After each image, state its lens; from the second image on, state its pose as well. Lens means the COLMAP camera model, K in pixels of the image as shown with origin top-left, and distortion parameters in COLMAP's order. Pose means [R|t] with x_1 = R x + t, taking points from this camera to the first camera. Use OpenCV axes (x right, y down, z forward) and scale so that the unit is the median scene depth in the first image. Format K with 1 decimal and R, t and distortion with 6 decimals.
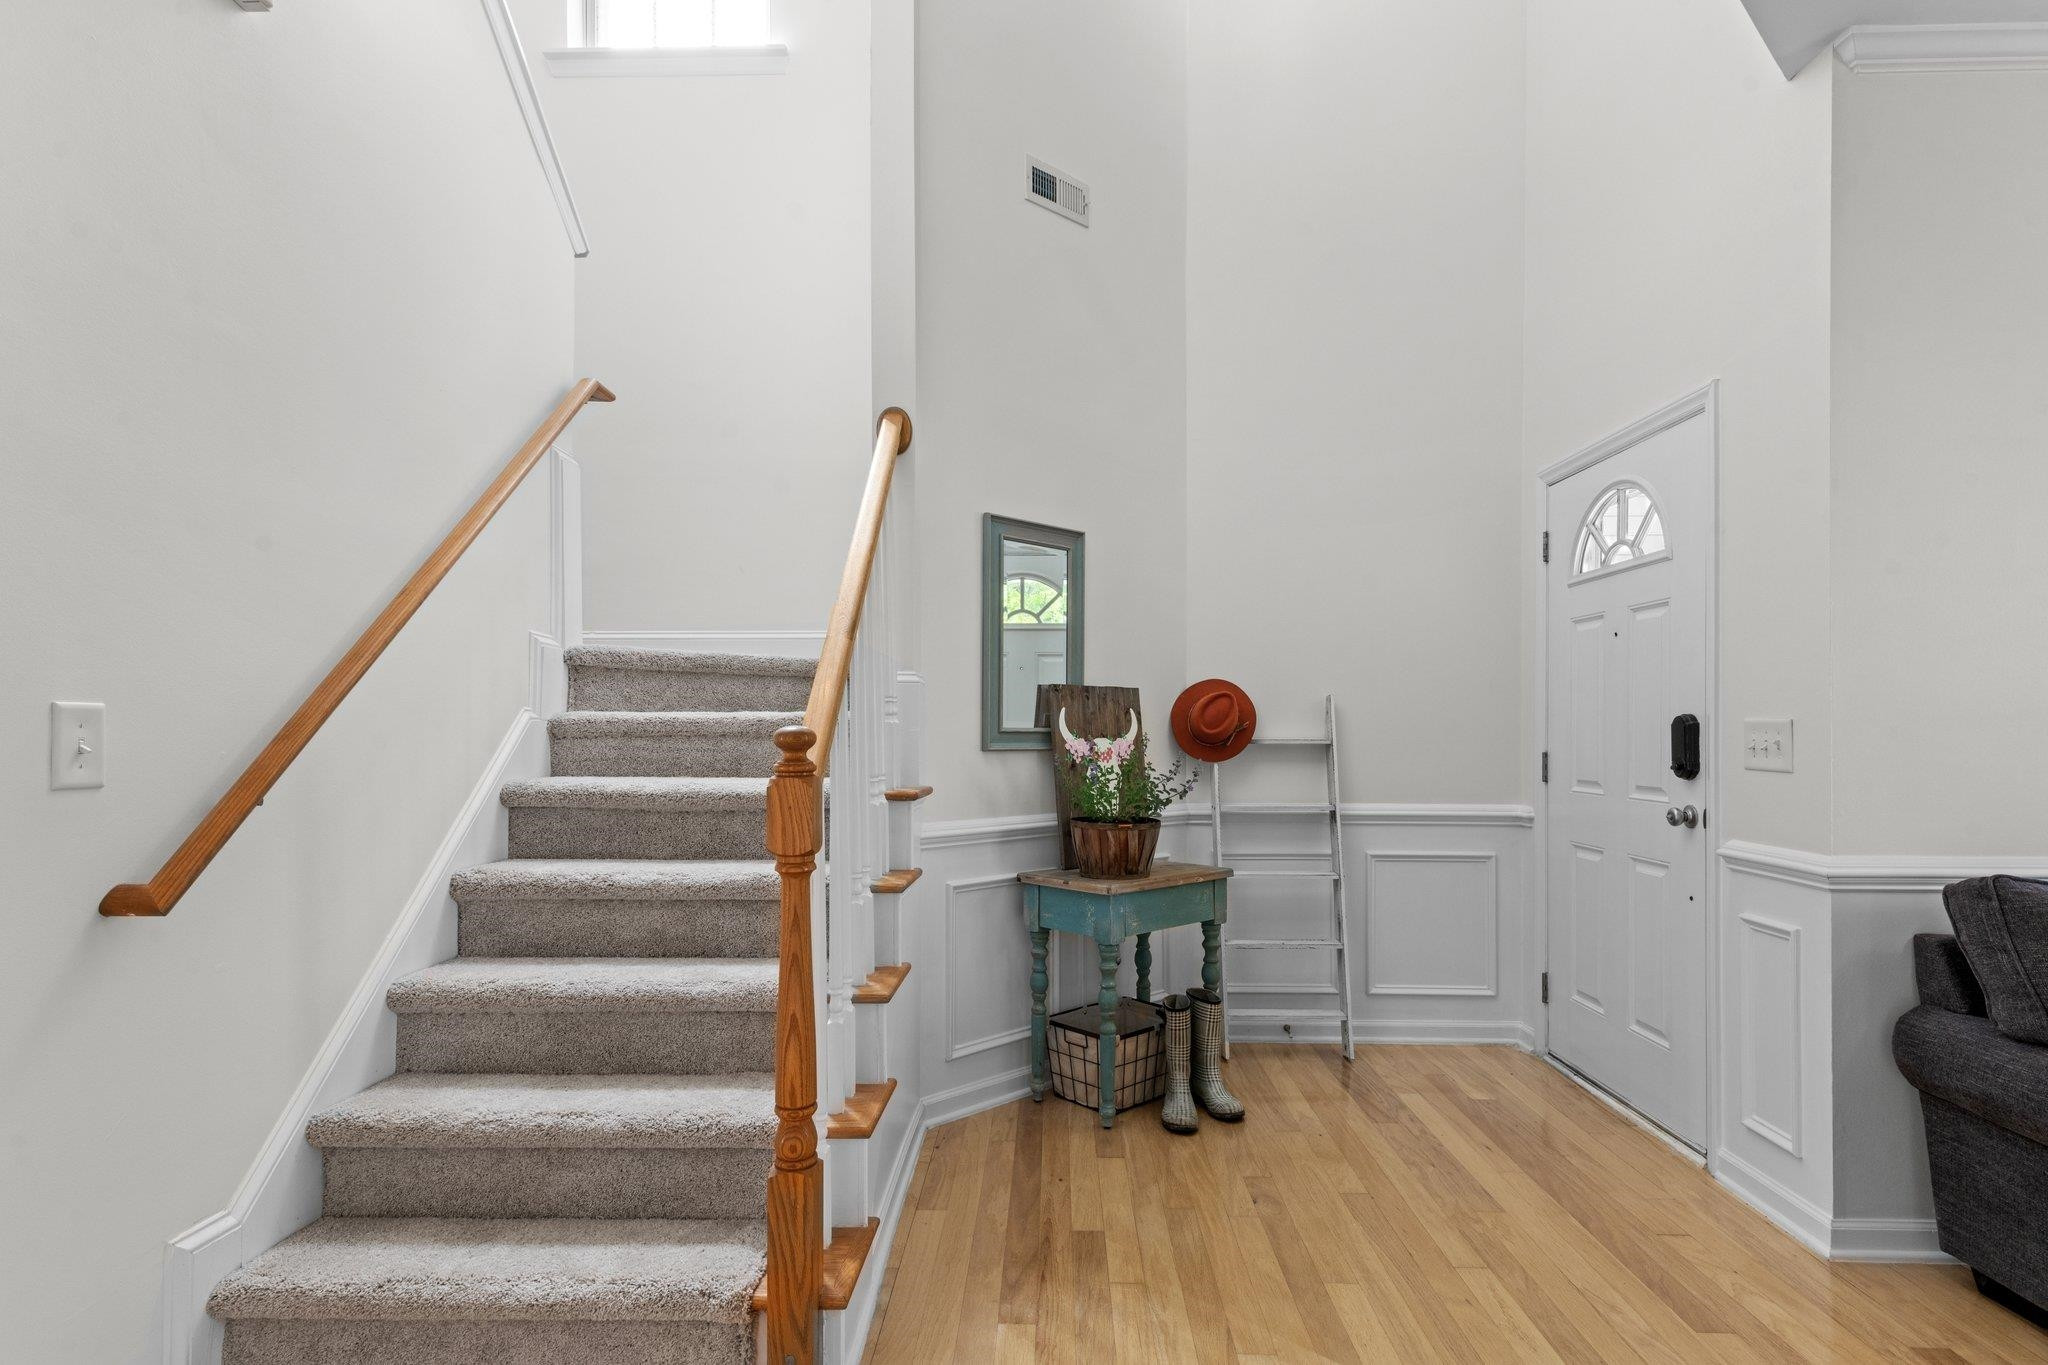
lens RADIAL K [[1045.3, 0, 1028.7], [0, 1045.3, 728.6], [0, 0, 1]] dist [0.003472, 0.000808]
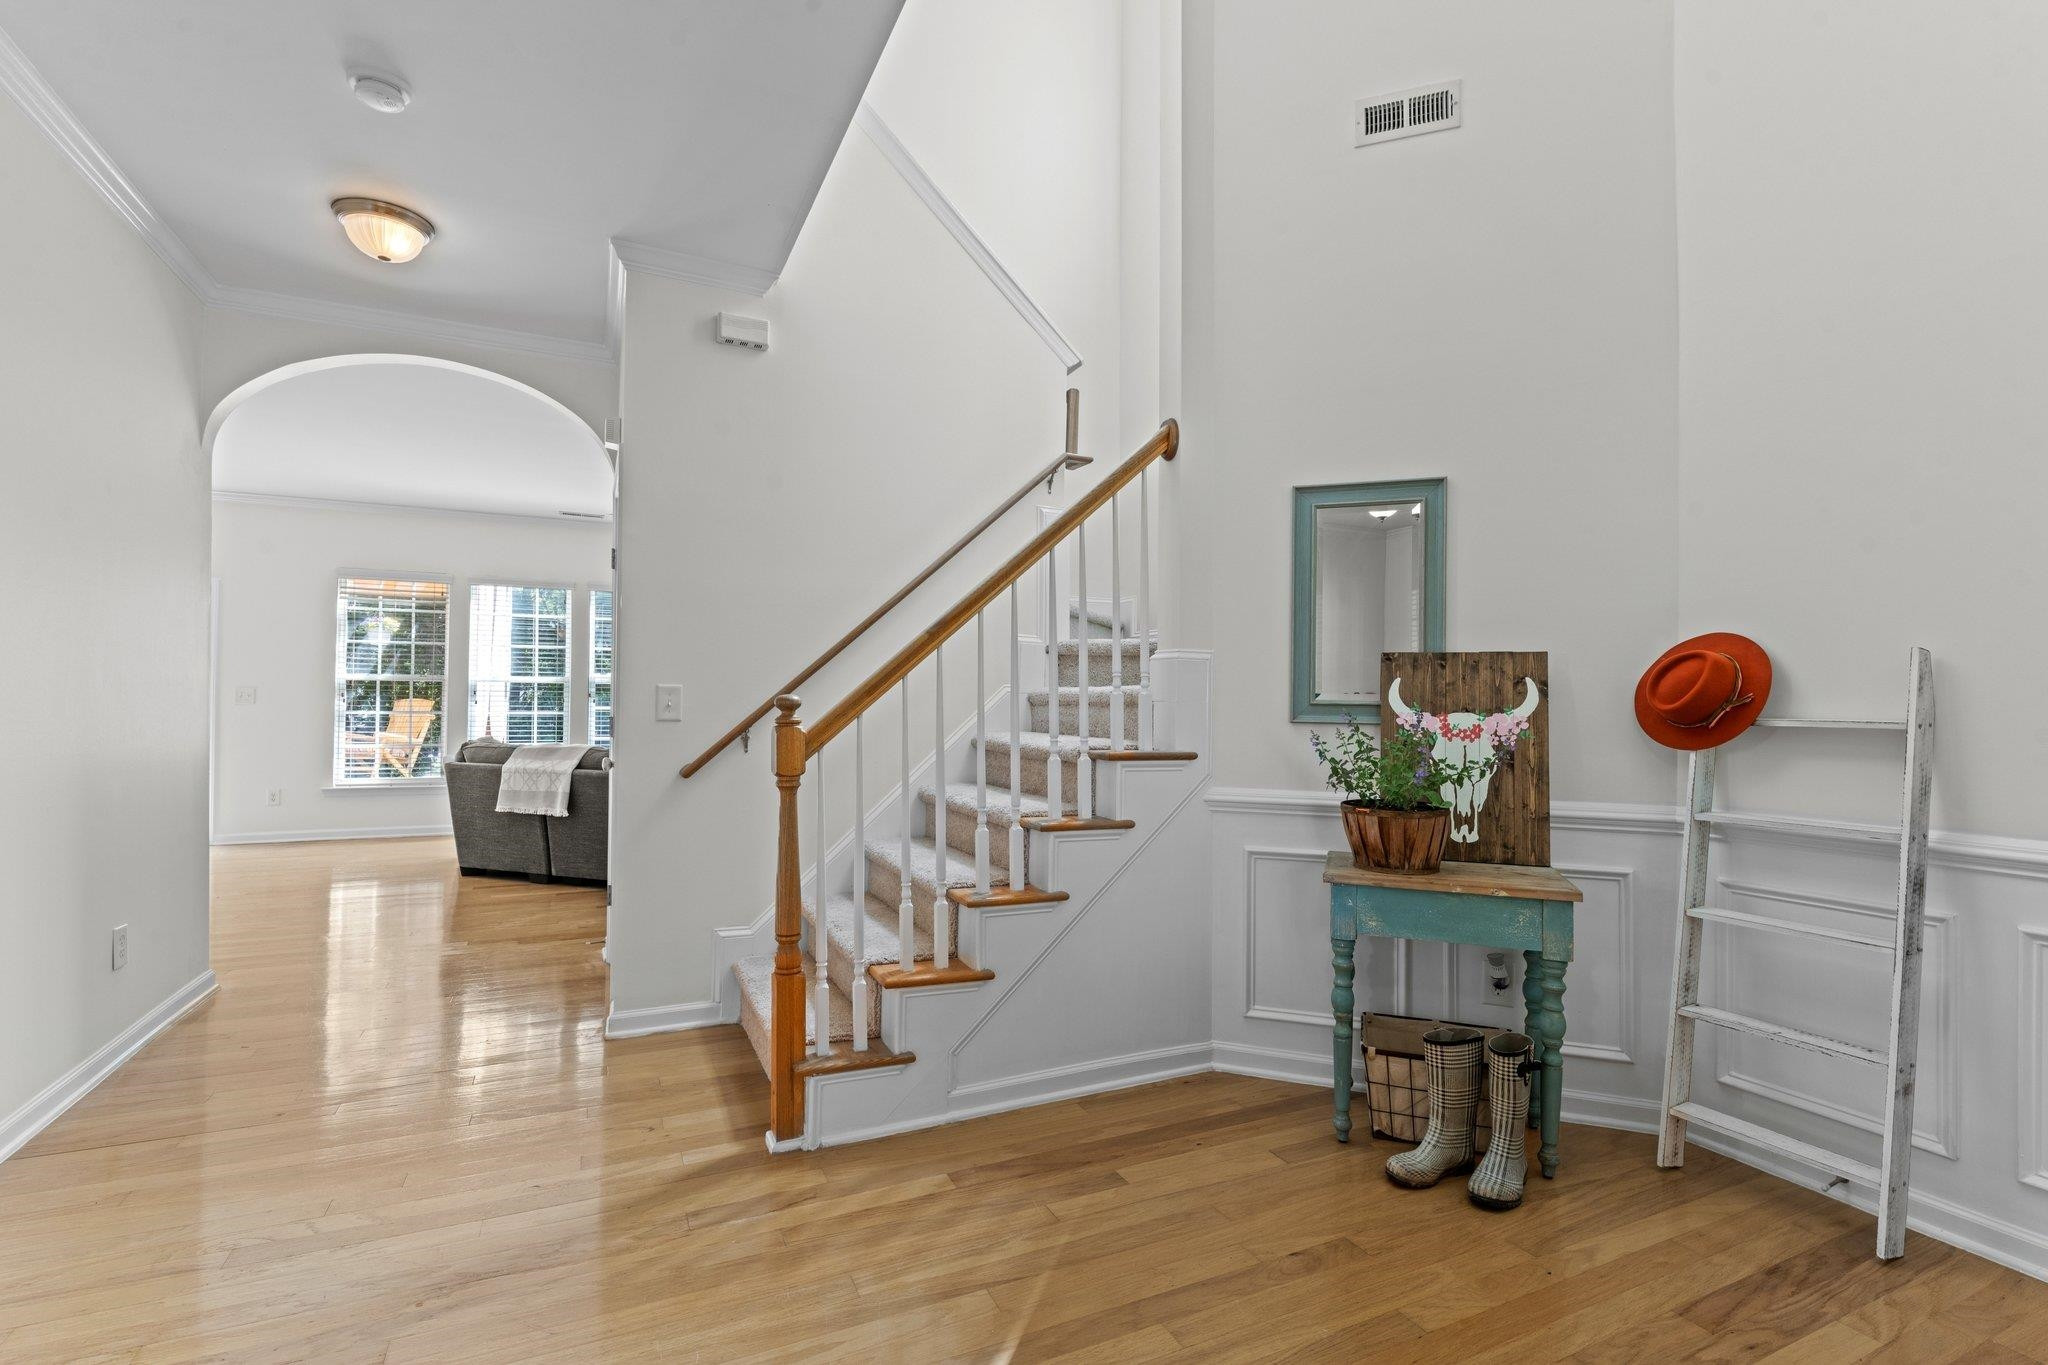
lens RADIAL K [[932.7, 0, 1017.1], [0, 932.7, 691.4], [0, 0, 1]] dist [0.002184, 0.000059]
pose [[0.450775, -0.005925, -0.892618, 0.661679], [-0.008518, 0.999904, -0.010939, 0.003194], [0.892597, 0.012534, 0.450681, 0.371985]]
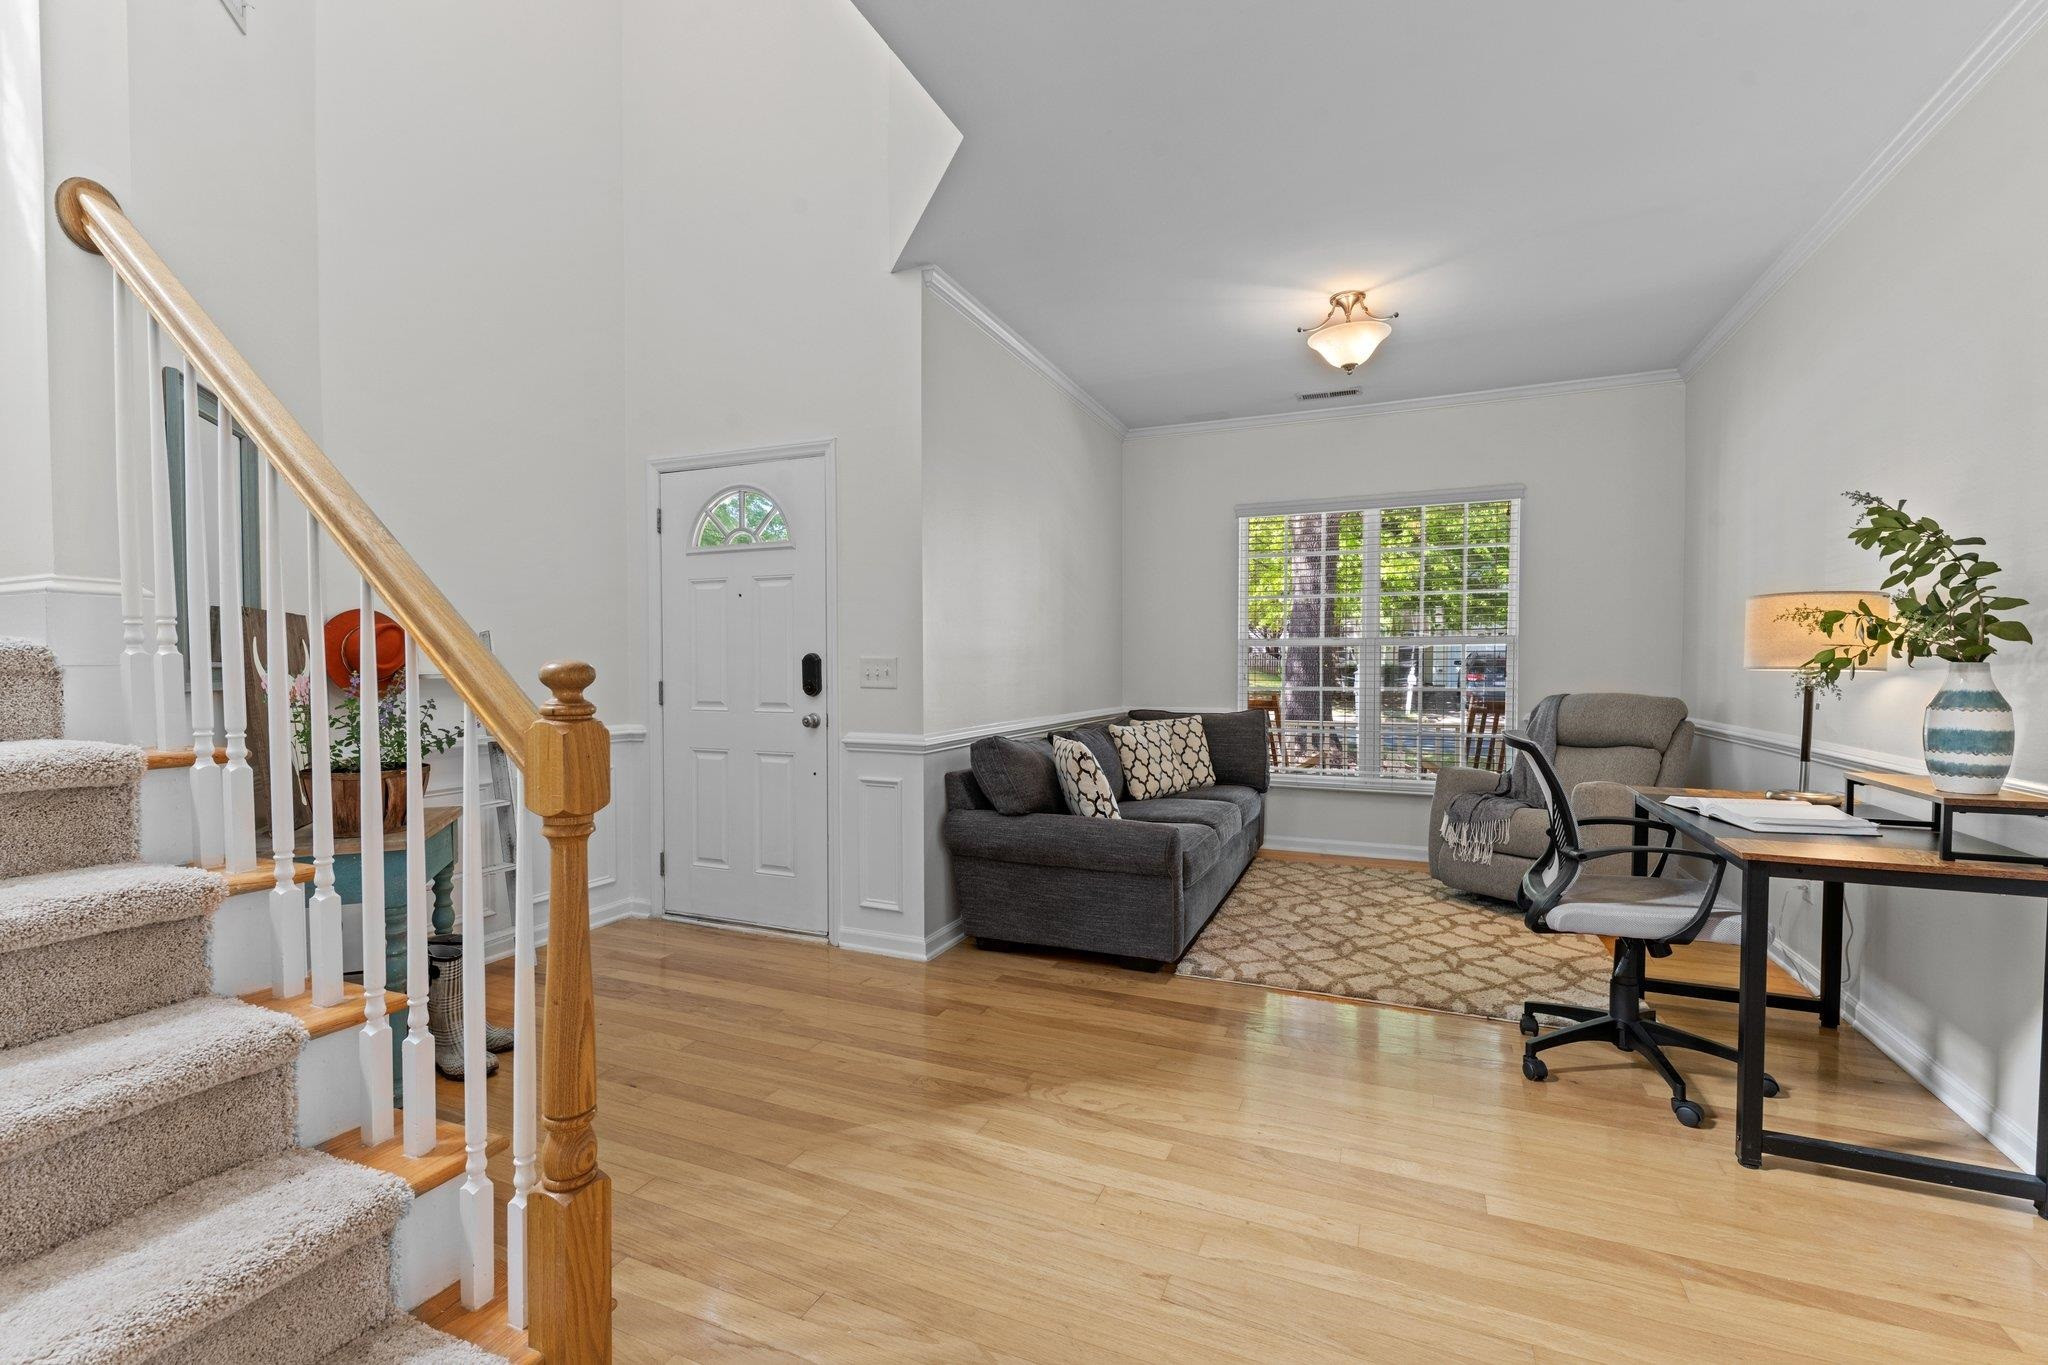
lens RADIAL K [[876.2, 0, 1021.3], [0, 876.2, 688.1], [0, 0, 1]] dist [0.000546, -0.000810]
pose [[0.377839, -0.027778, 0.925455, -0.394472], [0.001701, 0.999569, 0.029308, -0.000148], [-0.925870, -0.009499, 0.377723, 0.216516]]
